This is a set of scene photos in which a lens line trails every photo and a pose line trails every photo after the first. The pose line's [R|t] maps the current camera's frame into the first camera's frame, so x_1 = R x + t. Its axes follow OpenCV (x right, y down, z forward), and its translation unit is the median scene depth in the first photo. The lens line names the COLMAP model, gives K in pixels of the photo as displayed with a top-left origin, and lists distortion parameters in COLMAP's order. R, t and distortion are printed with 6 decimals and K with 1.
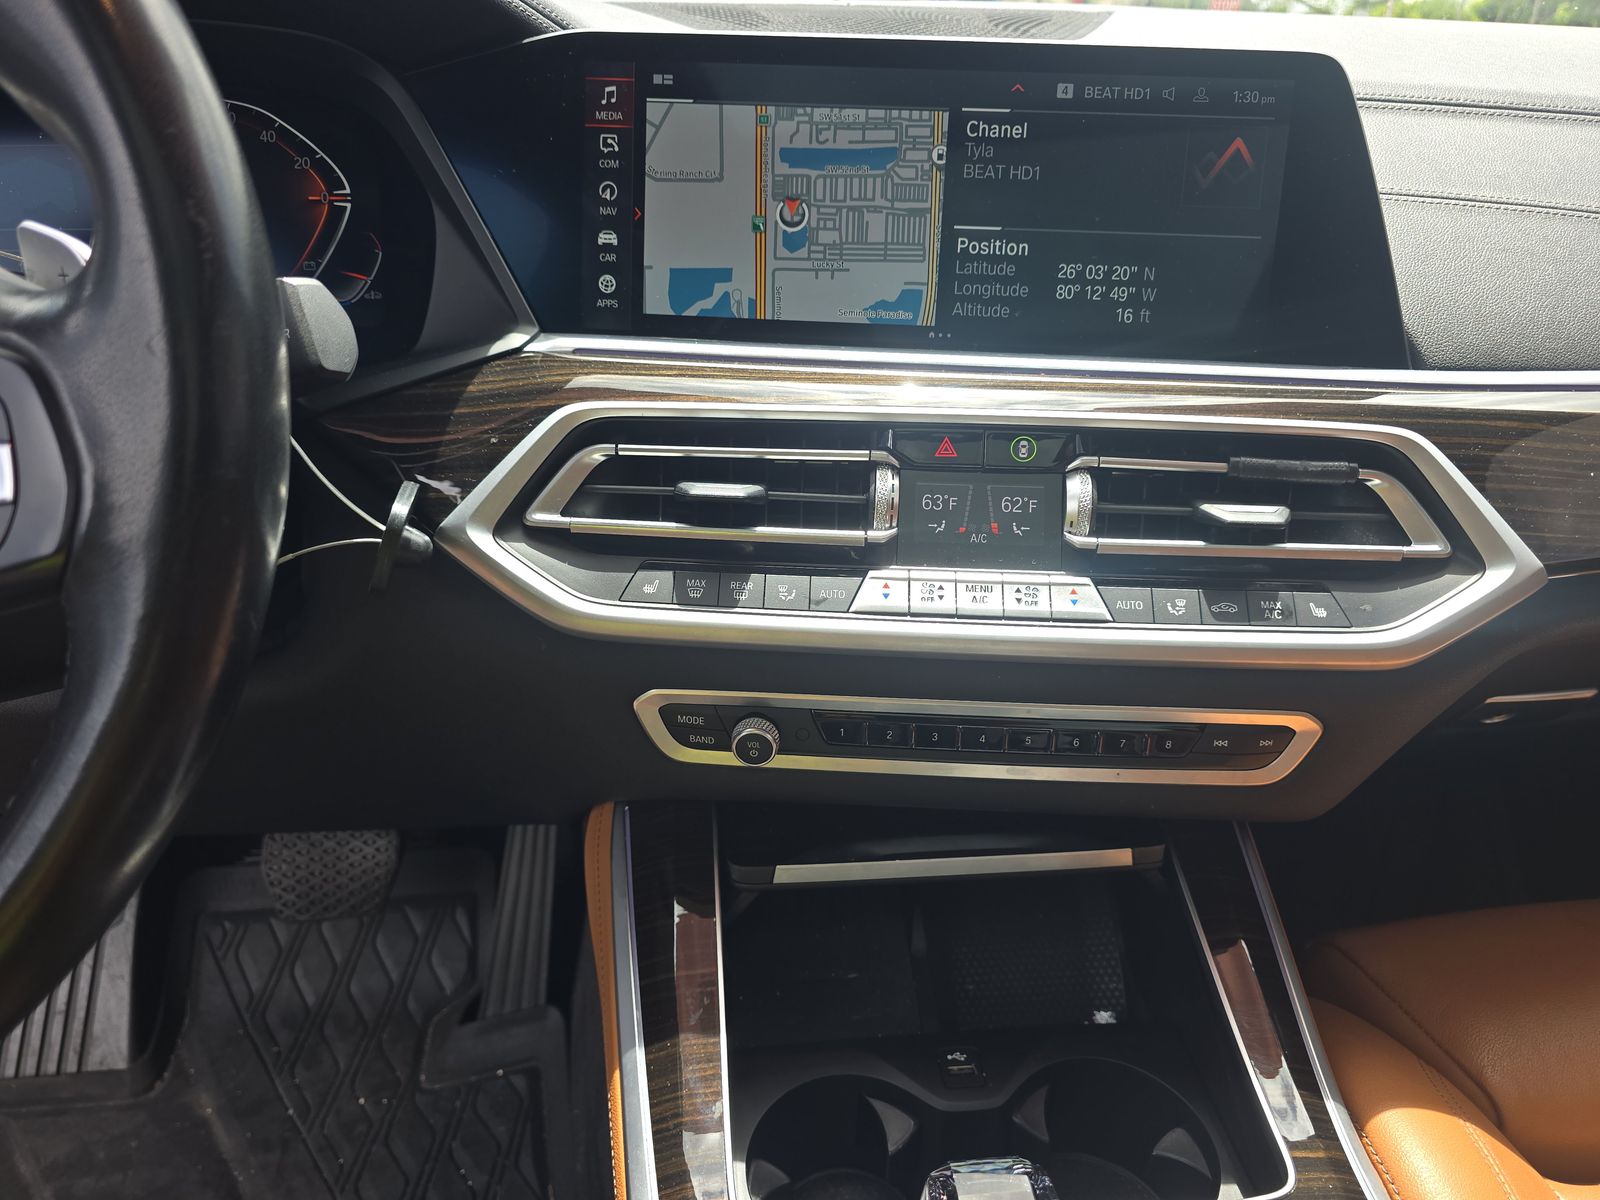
lens RADIAL K [[1106.8, 0, 774.6], [0, 1106.8, 590.1], [0, 0, 1]] dist [0.027328, -0.037781]
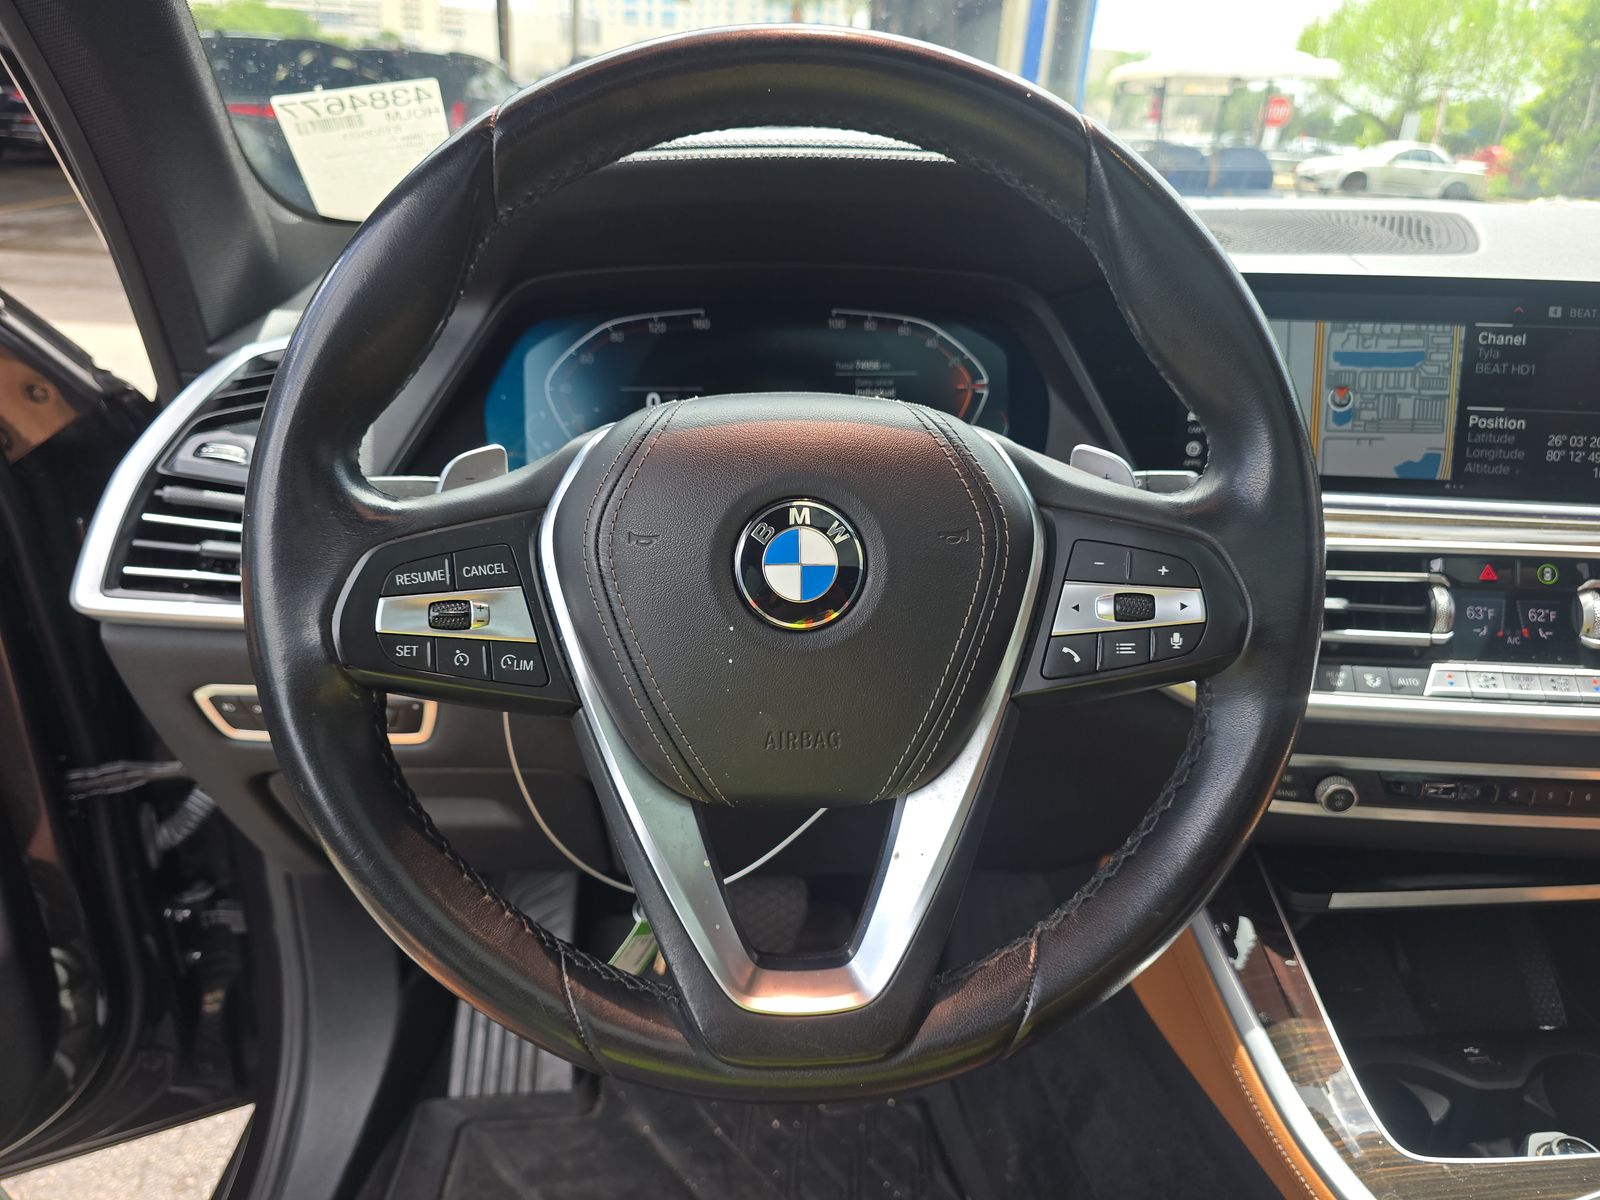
lens RADIAL K [[1106.8, 0, 774.6], [0, 1106.8, 590.1], [0, 0, 1]] dist [0.027328, -0.037781]
pose [[0.999004, 0.003855, -0.044465, -0.614512], [-0.007532, 0.996536, -0.082815, 0.010129], [0.043991, 0.083068, 0.995572, -0.358085]]
